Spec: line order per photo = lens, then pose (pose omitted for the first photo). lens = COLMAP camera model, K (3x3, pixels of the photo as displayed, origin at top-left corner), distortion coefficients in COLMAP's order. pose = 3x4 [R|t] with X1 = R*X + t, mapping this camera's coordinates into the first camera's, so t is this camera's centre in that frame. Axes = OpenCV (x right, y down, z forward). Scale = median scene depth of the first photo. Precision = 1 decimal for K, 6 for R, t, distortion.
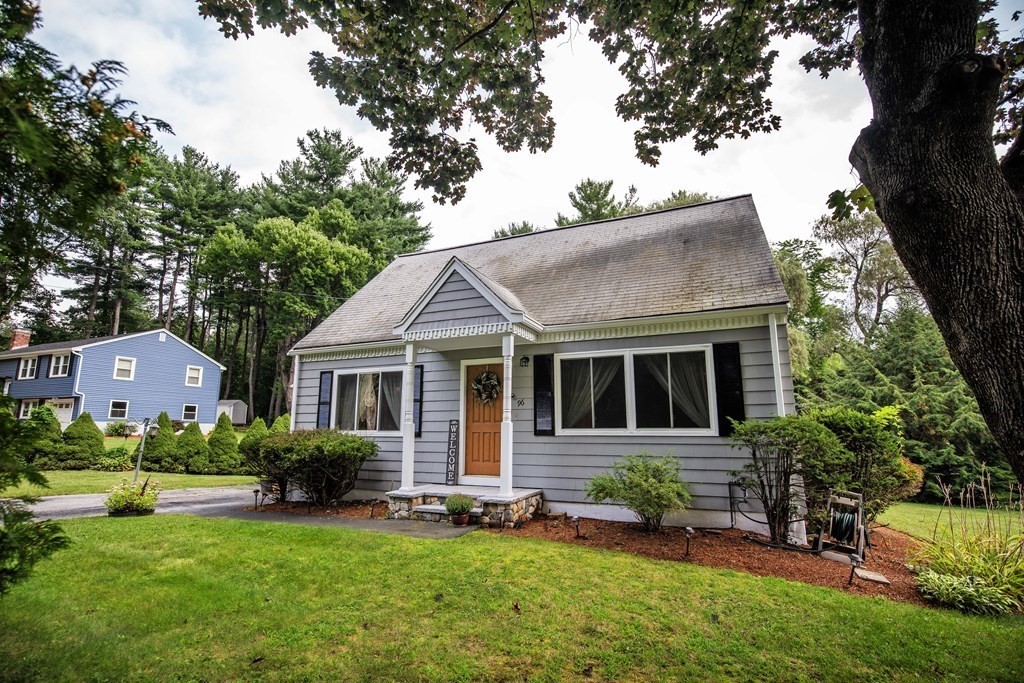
lens RADIAL K [[469.9, 0, 512.5], [0, 469.9, 344.9], [0, 0, 1]] dist [-0.035405, 0.005785]
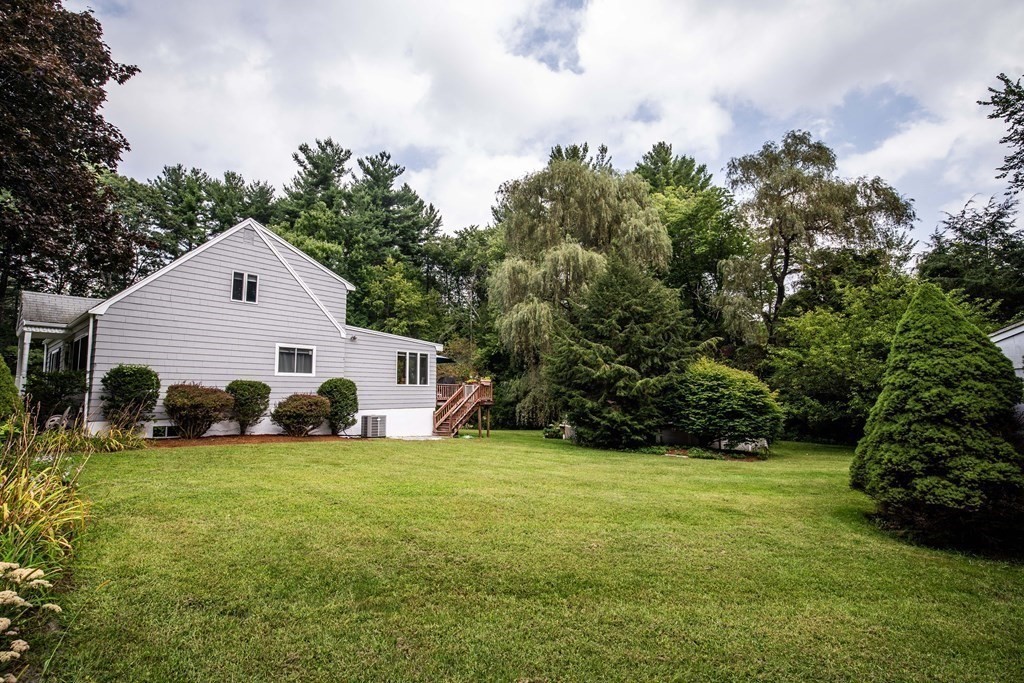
lens RADIAL K [[469.9, 0, 512.5], [0, 469.9, 344.9], [0, 0, 1]] dist [-0.035405, 0.005785]
pose [[0.963118, -0.044603, -0.265358, 0.674468], [0.063690, 0.995931, 0.063760, 0.011063], [0.261435, -0.078310, 0.962039, -0.078932]]
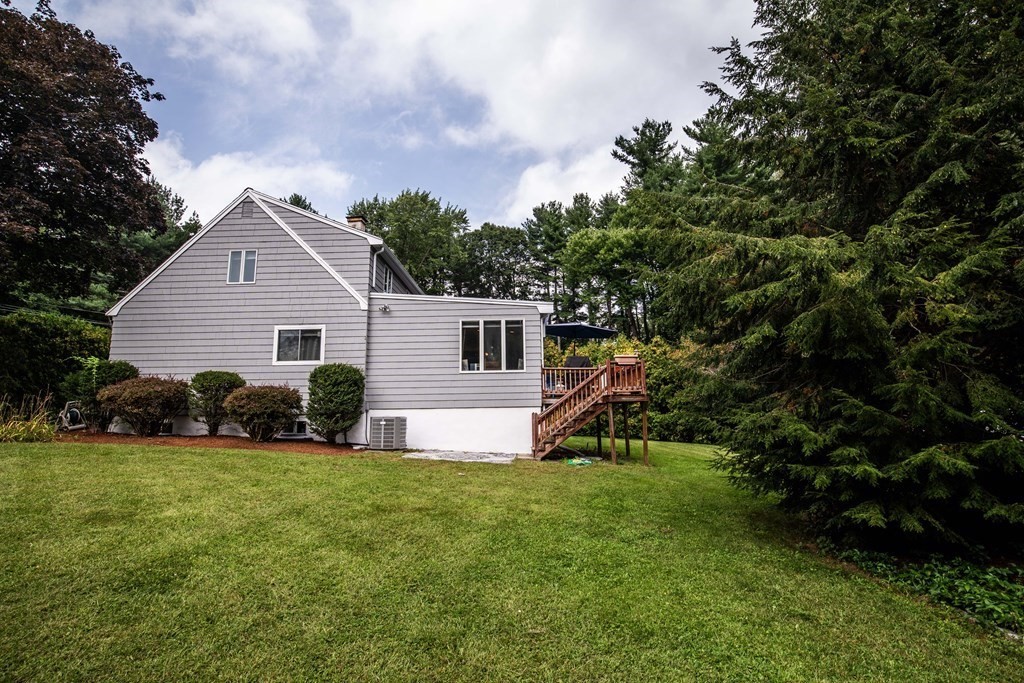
lens RADIAL K [[469.9, 0, 512.5], [0, 469.9, 344.9], [0, 0, 1]] dist [-0.035405, 0.005785]
pose [[0.387717, -0.144546, -0.910375, 0.764472], [0.182319, 0.980143, -0.077976, 0.130977], [0.903568, -0.135746, 0.406371, 0.441058]]
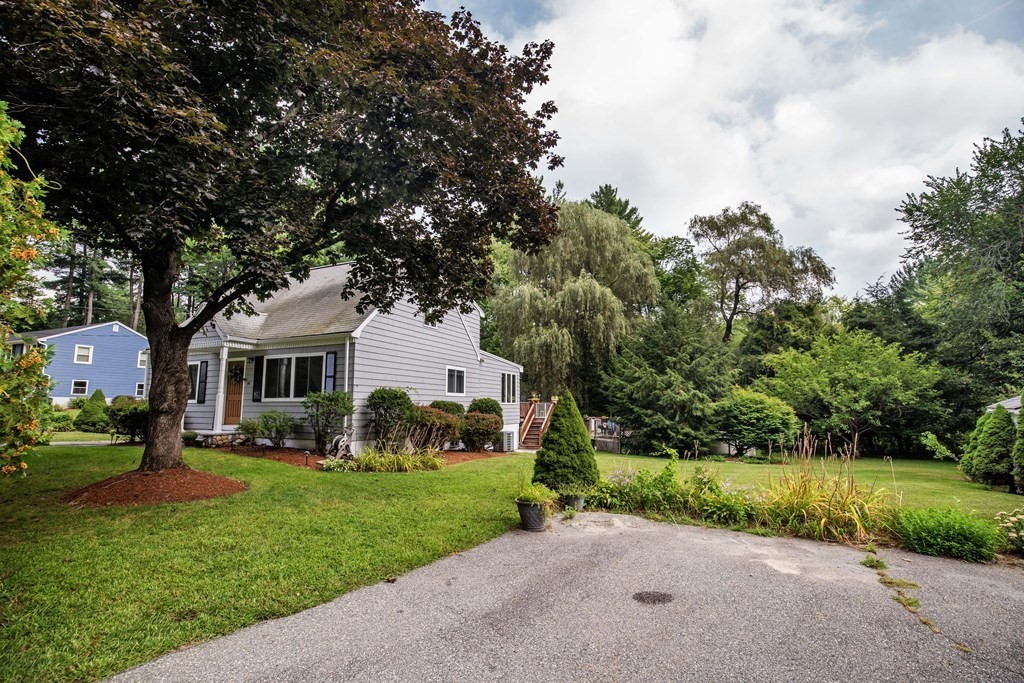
lens RADIAL K [[469.9, 0, 512.5], [0, 469.9, 344.9], [0, 0, 1]] dist [-0.035405, 0.005785]
pose [[0.999994, -0.003109, -0.001627, 0.316394], [0.003187, 0.998735, 0.050183, -0.032942], [0.001469, -0.050188, 0.998739, -0.229491]]
